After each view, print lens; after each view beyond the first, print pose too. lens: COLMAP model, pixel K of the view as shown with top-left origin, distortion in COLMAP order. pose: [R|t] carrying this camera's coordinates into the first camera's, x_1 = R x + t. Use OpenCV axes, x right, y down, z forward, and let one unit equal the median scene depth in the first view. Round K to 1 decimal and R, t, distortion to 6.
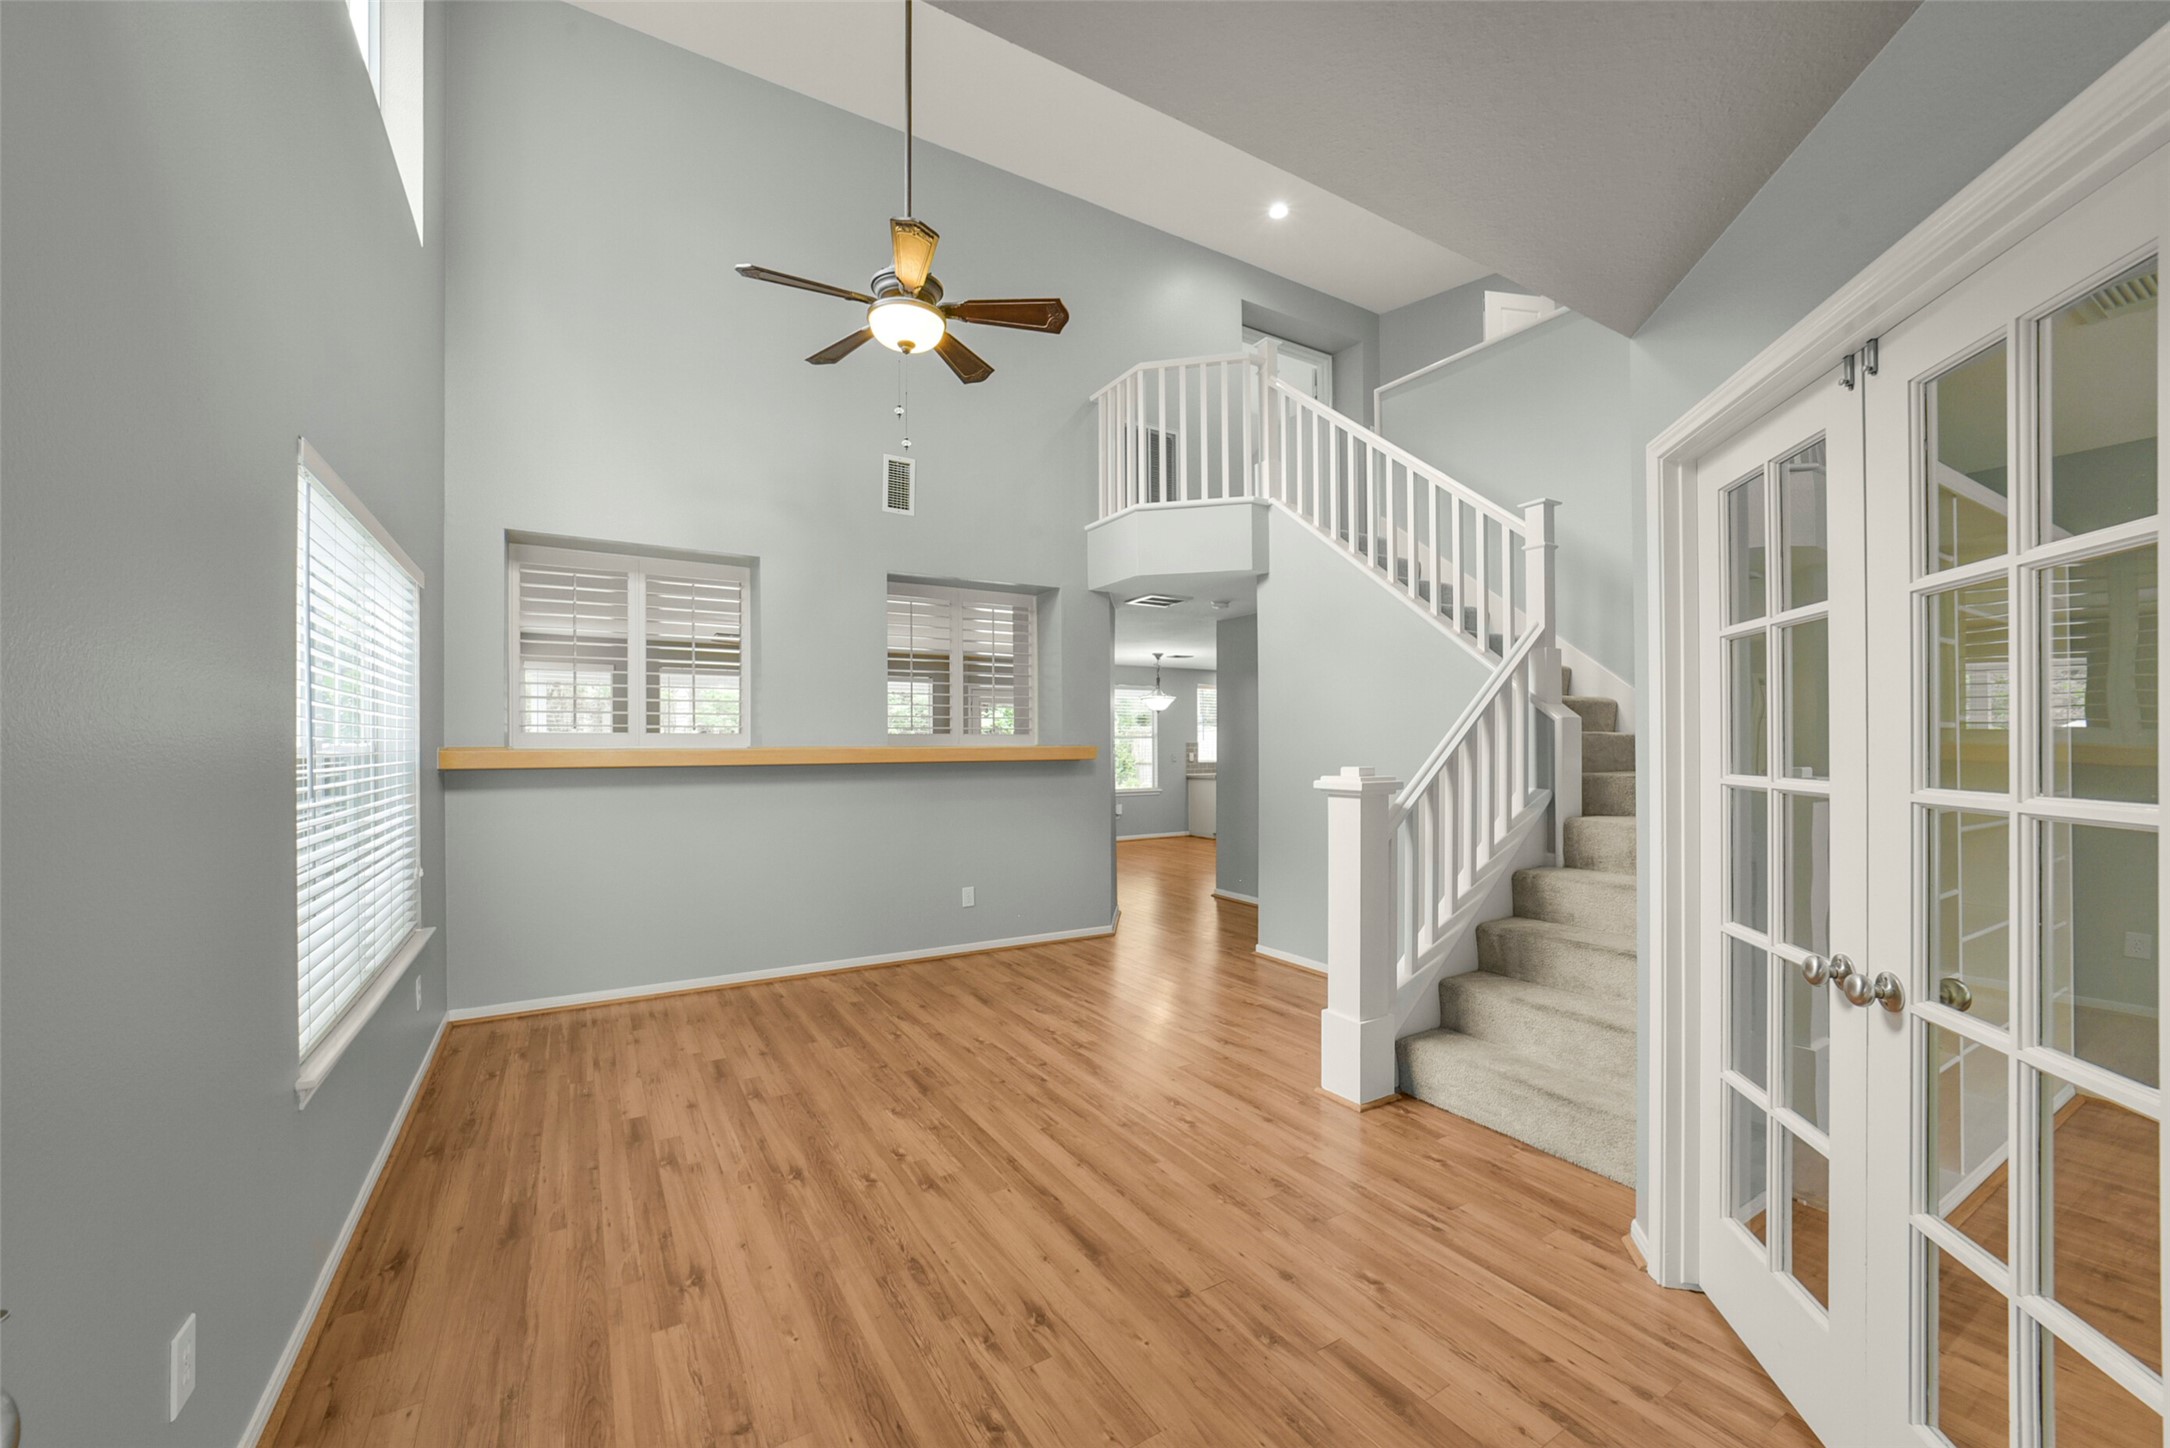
lens RADIAL K [[853.2, 0, 1101.8], [0, 853.2, 736.7], [0, 0, 1]] dist [-0.017019, 0.005179]
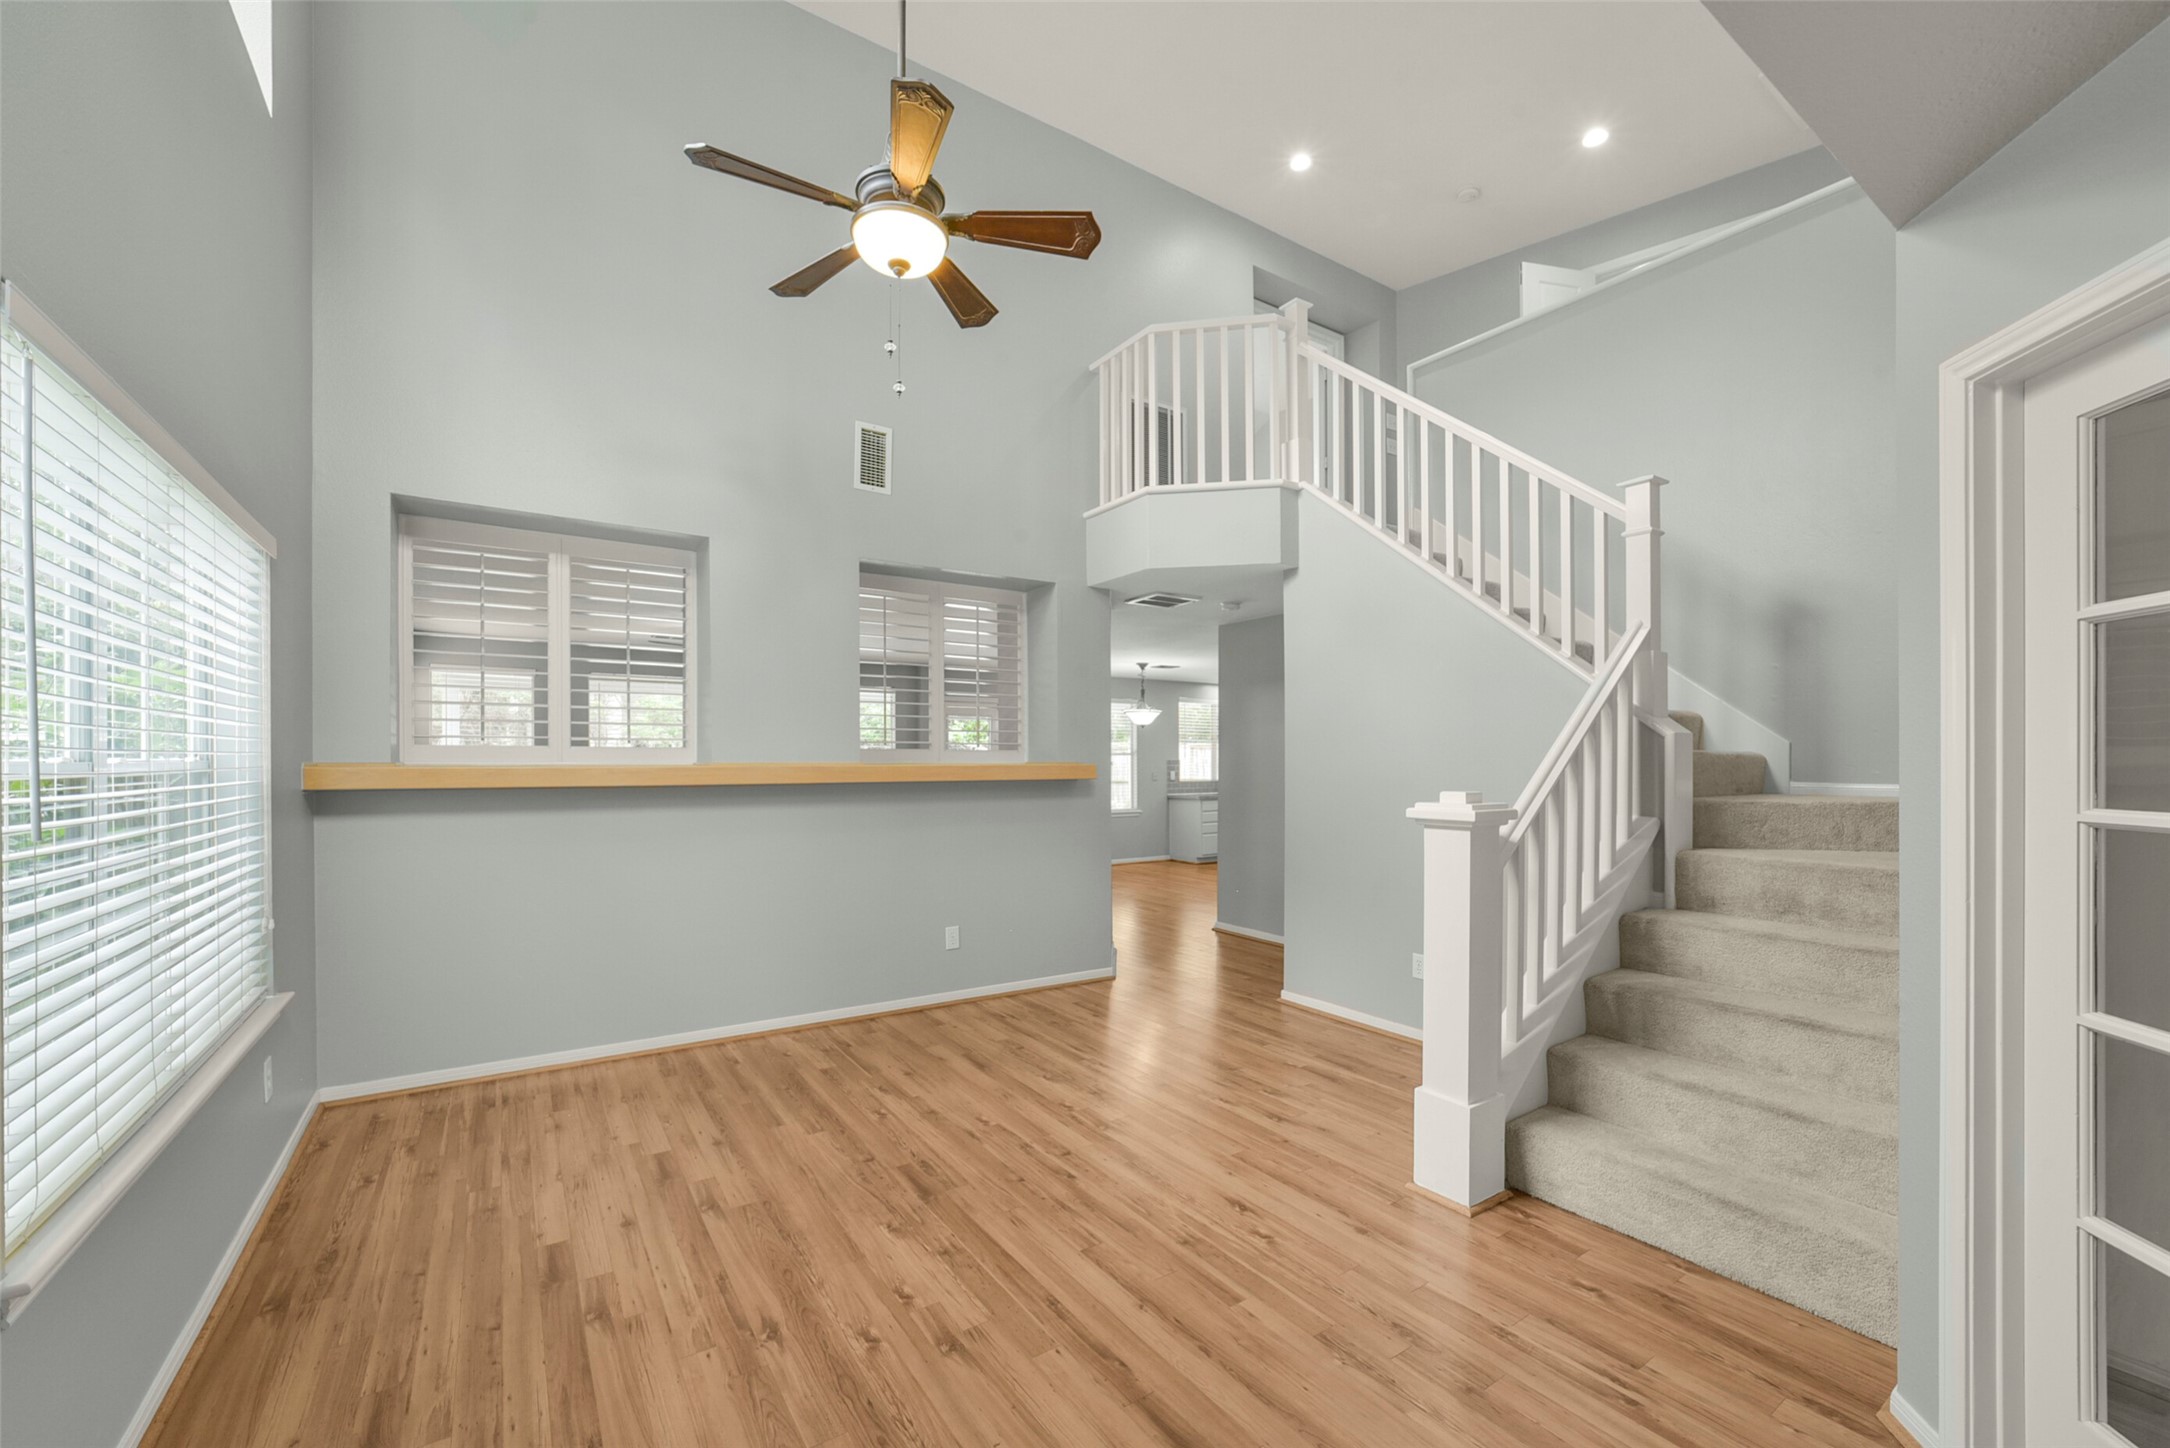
lens RADIAL K [[853.2, 0, 1080.5], [0, 853.2, 761.6], [0, 0, 1]] dist [-0.017019, 0.005179]
pose [[0.999040, 0.004218, 0.043595, -0.094601], [-0.004658, 0.999939, 0.009991, 0.000267], [-0.043550, -0.010185, 0.998999, 0.190234]]
